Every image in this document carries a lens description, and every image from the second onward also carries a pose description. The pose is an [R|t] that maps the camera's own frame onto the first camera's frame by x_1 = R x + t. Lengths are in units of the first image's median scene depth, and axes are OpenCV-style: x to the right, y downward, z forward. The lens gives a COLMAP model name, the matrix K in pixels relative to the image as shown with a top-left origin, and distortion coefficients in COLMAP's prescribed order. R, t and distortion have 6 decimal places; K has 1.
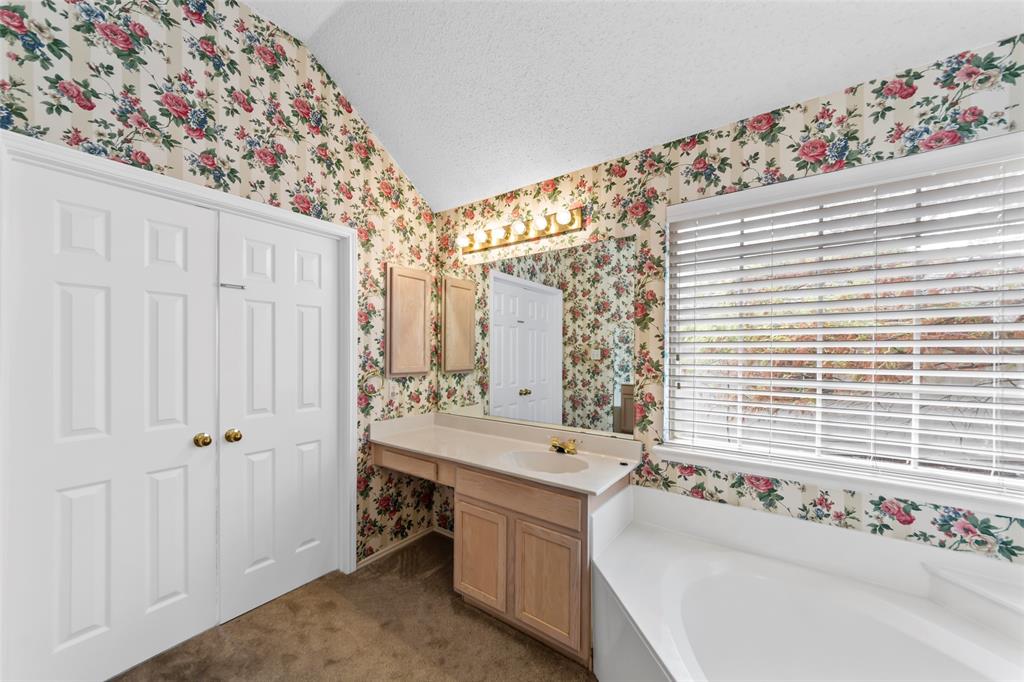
lens RADIAL K [[370.4, 0, 511.6], [0, 370.4, 350.0], [0, 0, 1]] dist [-0.000938, -0.000103]
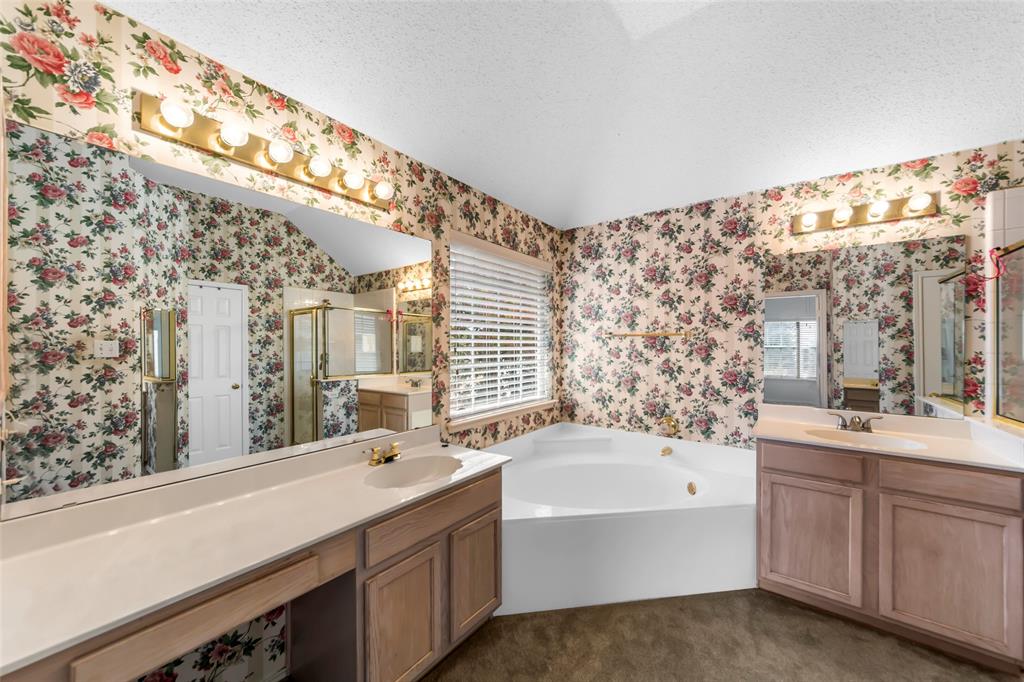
lens RADIAL K [[363.0, 0, 511.8], [0, 363.0, 342.7], [0, 0, 1]] dist [0.000330, -0.000053]
pose [[0.036860, 0.002253, 0.999318, -0.756143], [-0.008200, 0.999964, -0.001952, -0.004977], [-0.999287, -0.008123, 0.036877, 0.722675]]
